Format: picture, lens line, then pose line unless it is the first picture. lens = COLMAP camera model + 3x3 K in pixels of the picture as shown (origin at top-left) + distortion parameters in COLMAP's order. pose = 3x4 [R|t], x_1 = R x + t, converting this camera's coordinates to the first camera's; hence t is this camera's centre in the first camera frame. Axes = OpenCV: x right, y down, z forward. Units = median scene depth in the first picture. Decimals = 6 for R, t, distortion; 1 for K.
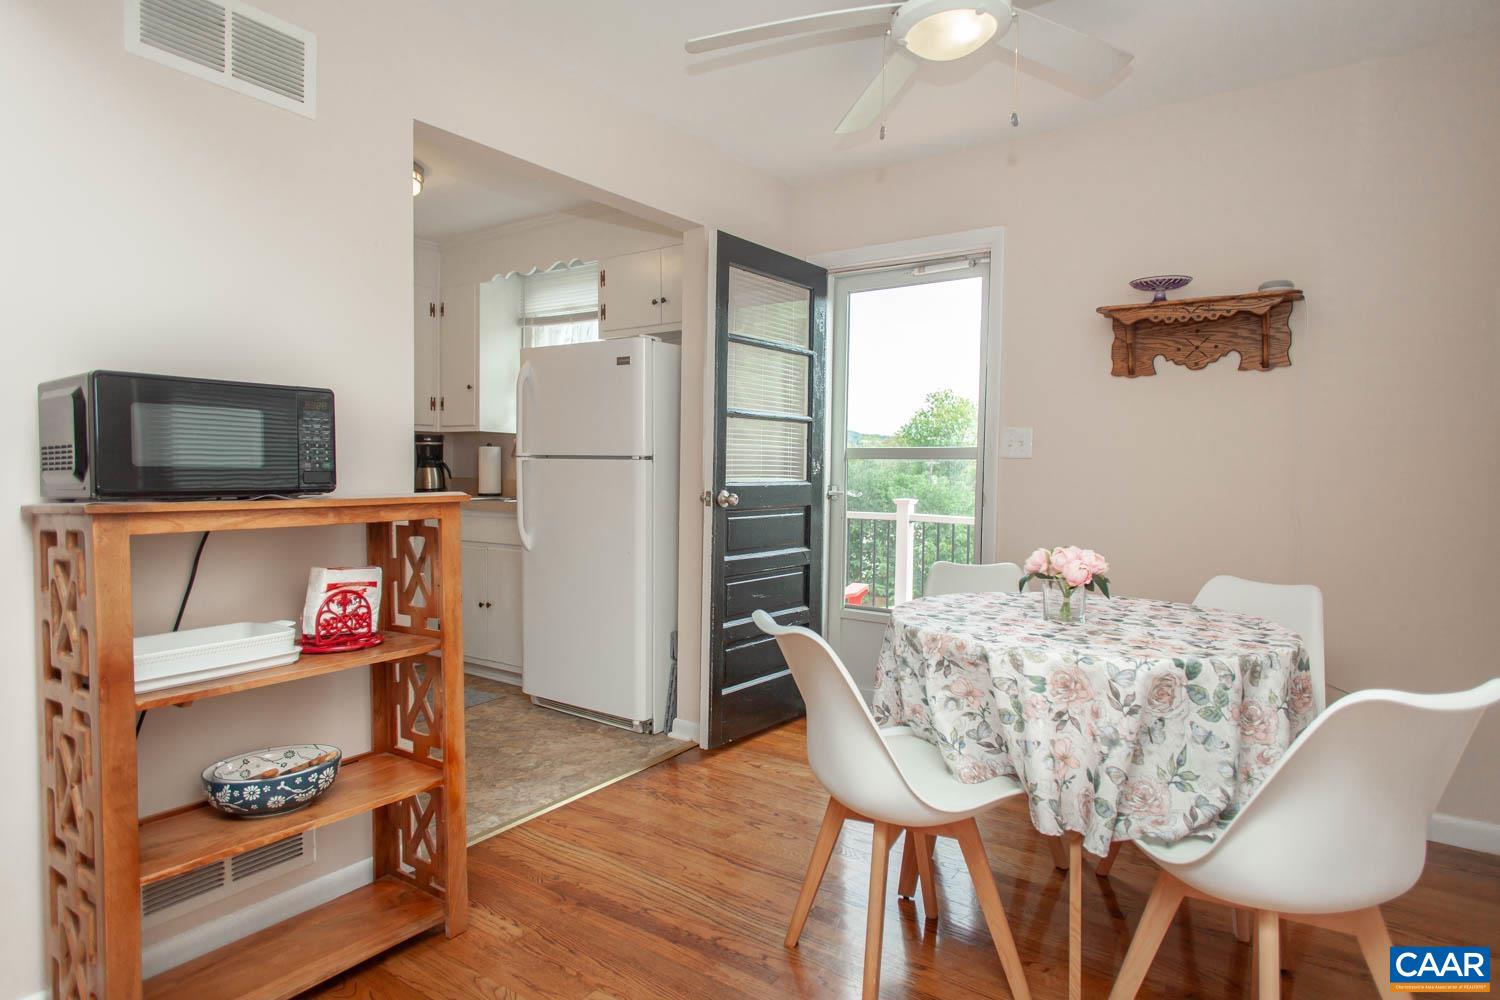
lens RADIAL K [[841.4, 0, 743.6], [0, 841.4, 502.7], [0, 0, 1]] dist [0.029603, -0.007869]
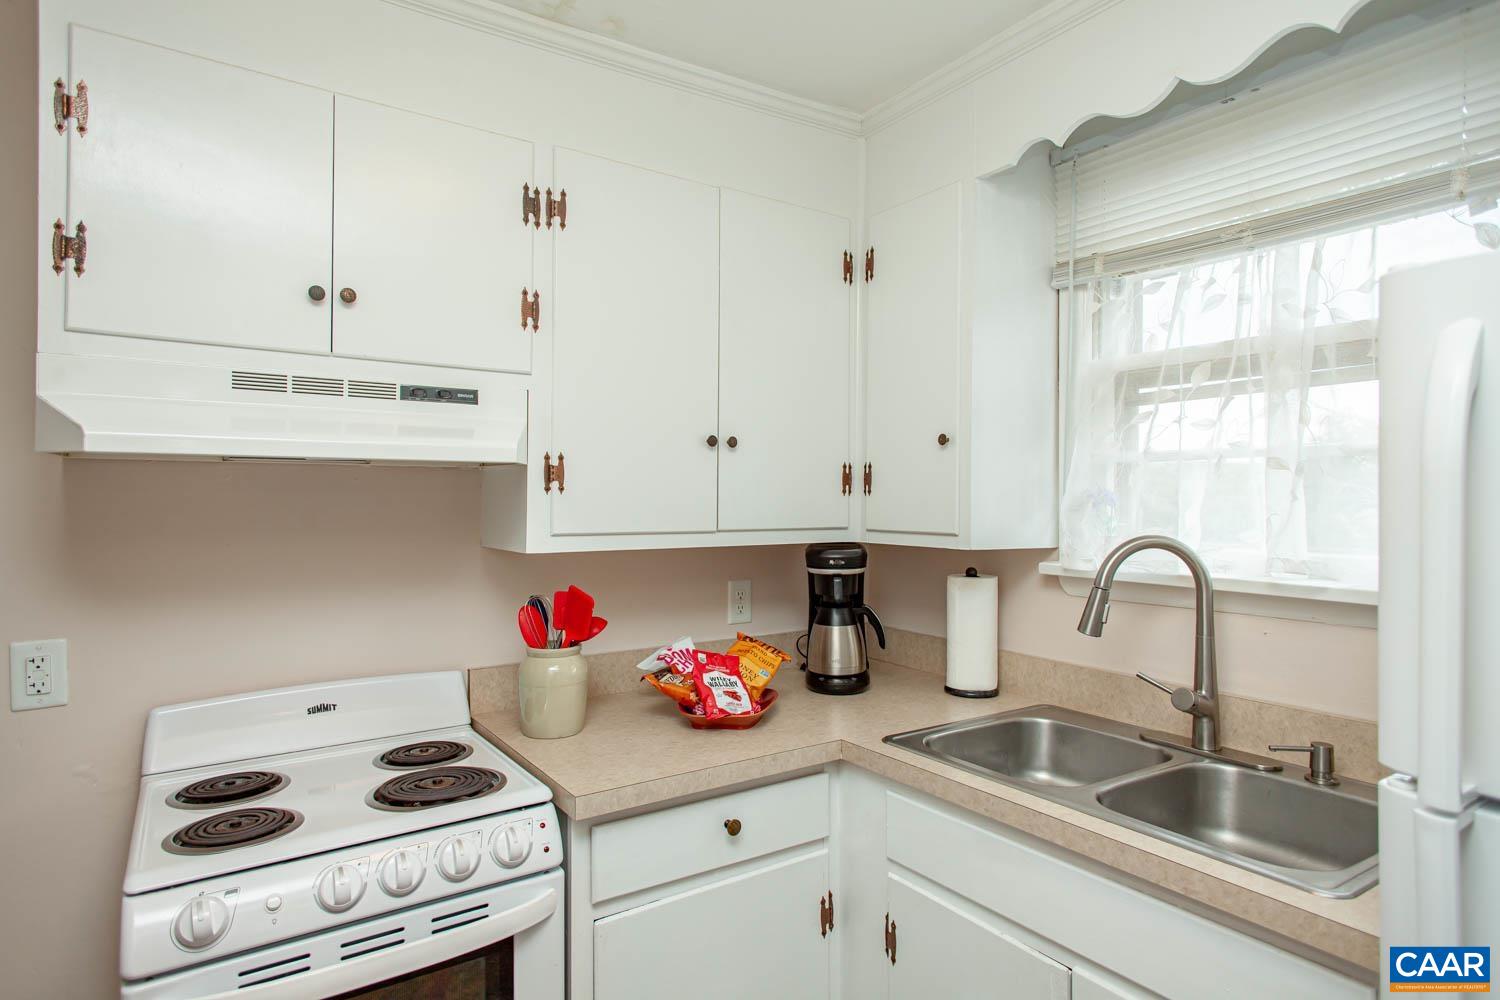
lens RADIAL K [[841.4, 0, 757.9], [0, 841.4, 492.0], [0, 0, 1]] dist [0.029603, -0.007869]
pose [[0.939303, -0.007810, -0.343000, -0.268882], [-0.010408, 0.998632, -0.051241, -0.090152], [0.342931, 0.051701, 0.937937, 0.592562]]
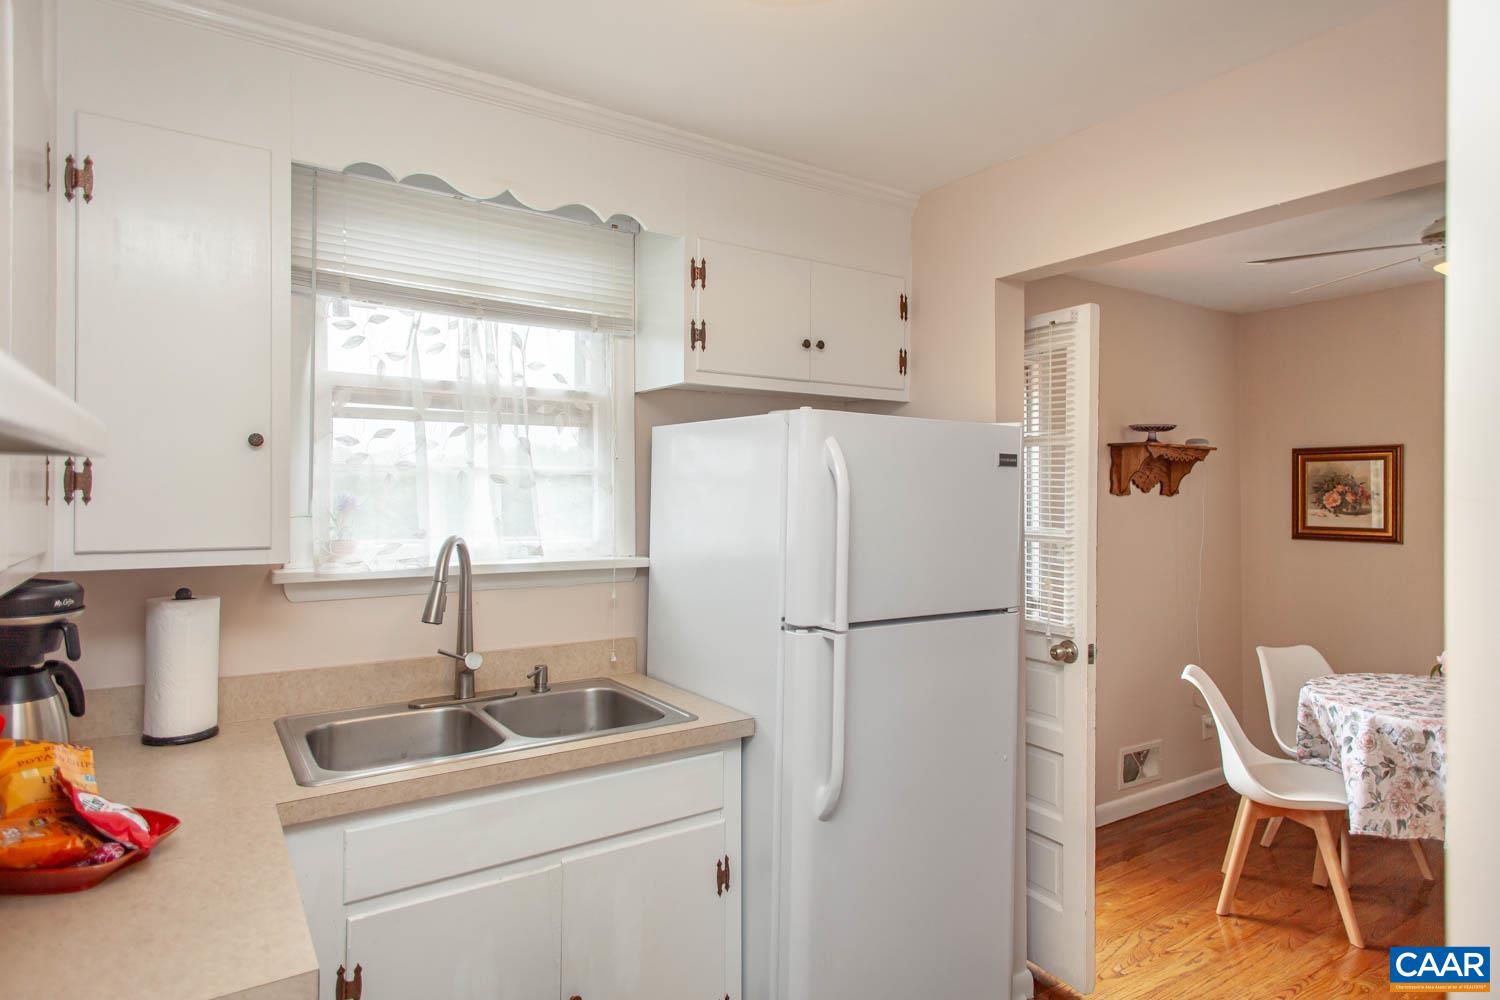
lens RADIAL K [[841.4, 0, 748.3], [0, 841.4, 489.3], [0, 0, 1]] dist [0.029603, -0.007869]
pose [[0.352294, -0.002402, 0.935886, -0.577215], [0.037800, 0.999217, -0.011664, -0.104213], [-0.935126, 0.039485, 0.352109, 0.682242]]
